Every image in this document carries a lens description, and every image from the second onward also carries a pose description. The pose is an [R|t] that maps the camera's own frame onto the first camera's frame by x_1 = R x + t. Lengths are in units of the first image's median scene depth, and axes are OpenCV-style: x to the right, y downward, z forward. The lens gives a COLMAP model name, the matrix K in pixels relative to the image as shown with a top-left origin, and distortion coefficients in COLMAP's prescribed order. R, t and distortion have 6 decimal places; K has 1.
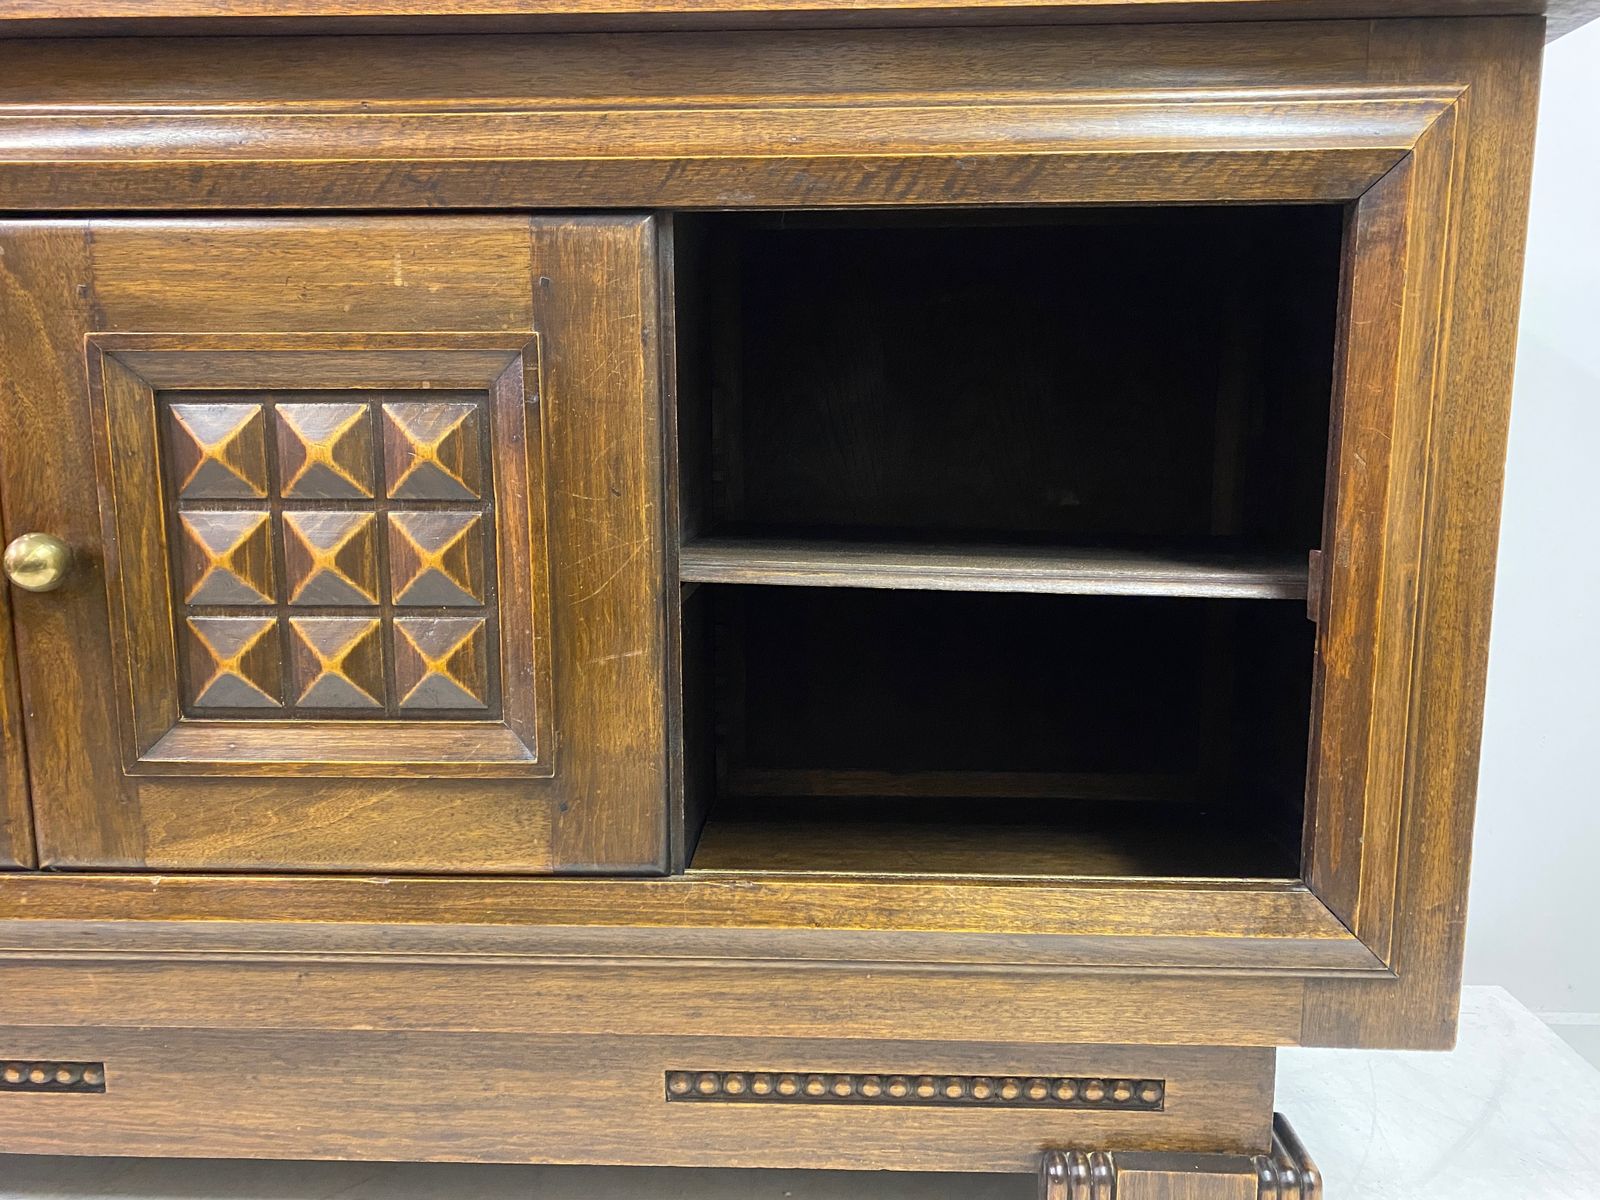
lens RADIAL K [[1221.3, 0, 793.3], [0, 1221.3, 581.0], [0, 0, 1]] dist [0.010250, -0.005158]
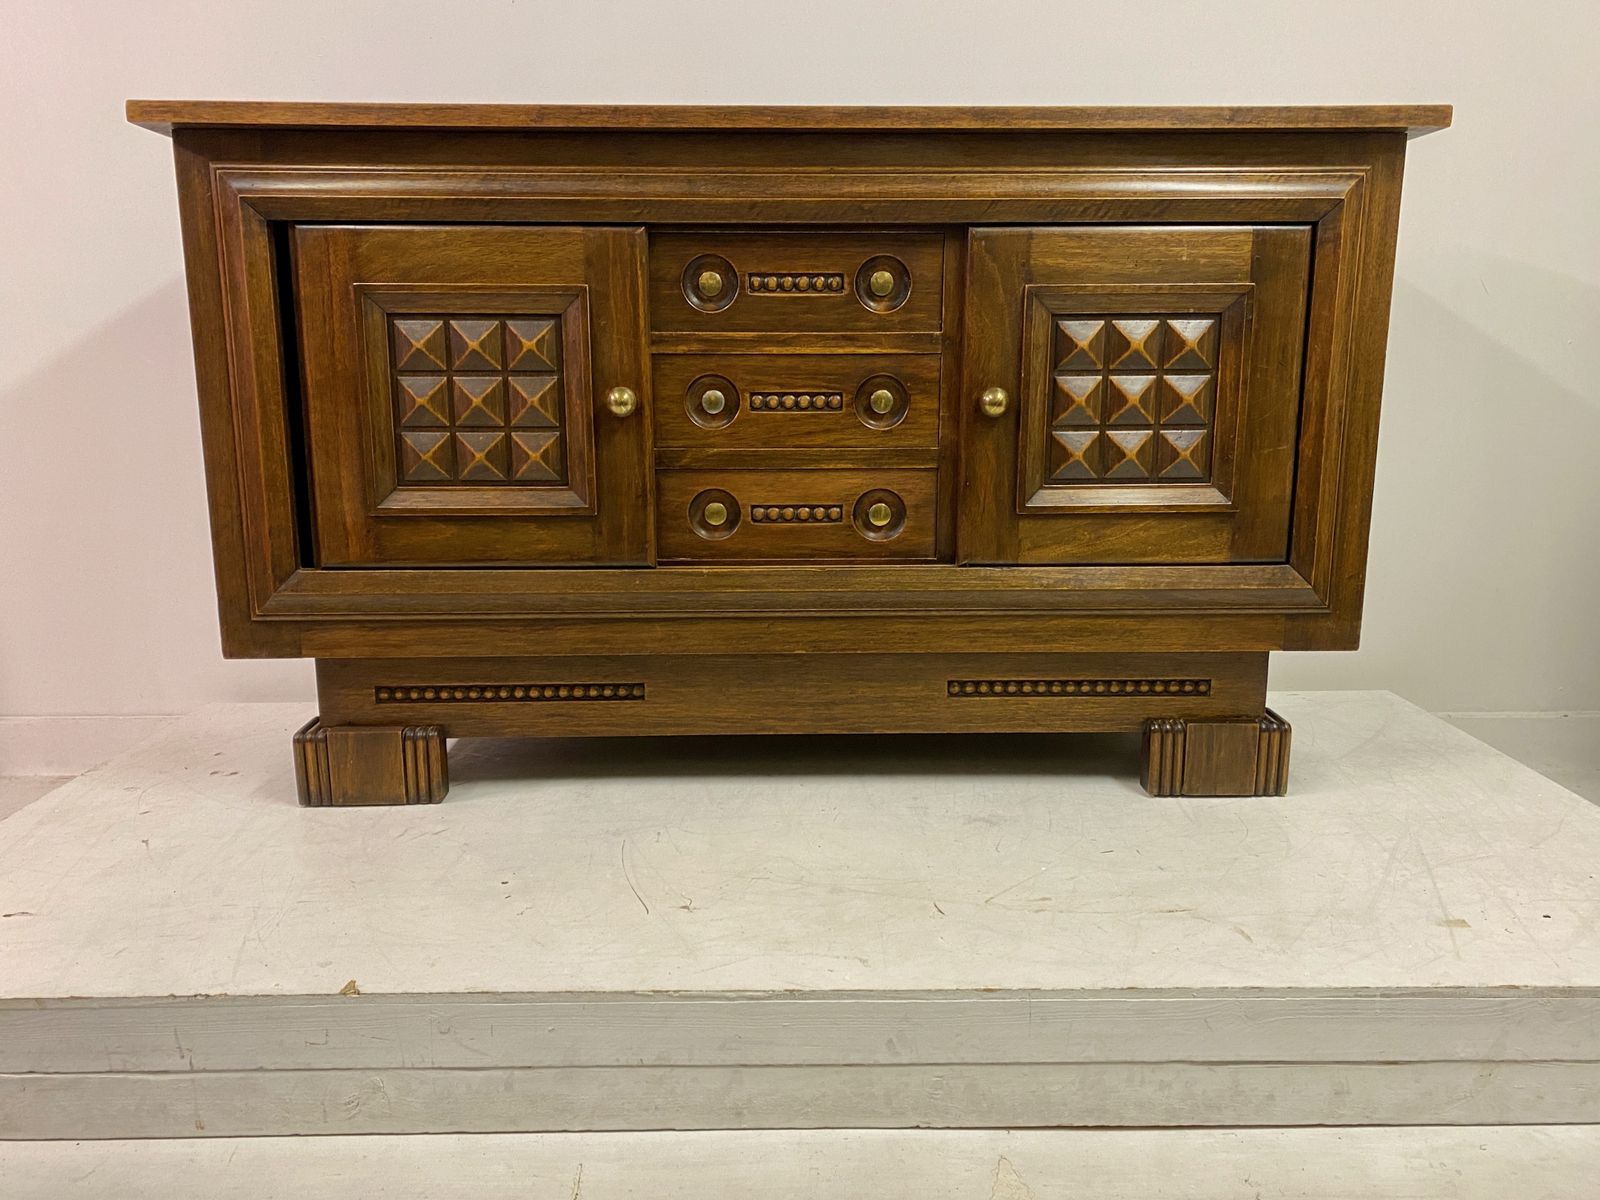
lens RADIAL K [[1232.7, 0, 790.4], [0, 1232.7, 582.2], [0, 0, 1]] dist [0.157706, -0.415472]
pose [[0.998262, -0.011095, 0.057880, -0.477137], [0.008310, 0.998806, 0.048140, 0.161260], [-0.058345, -0.047575, 0.997162, -0.925892]]
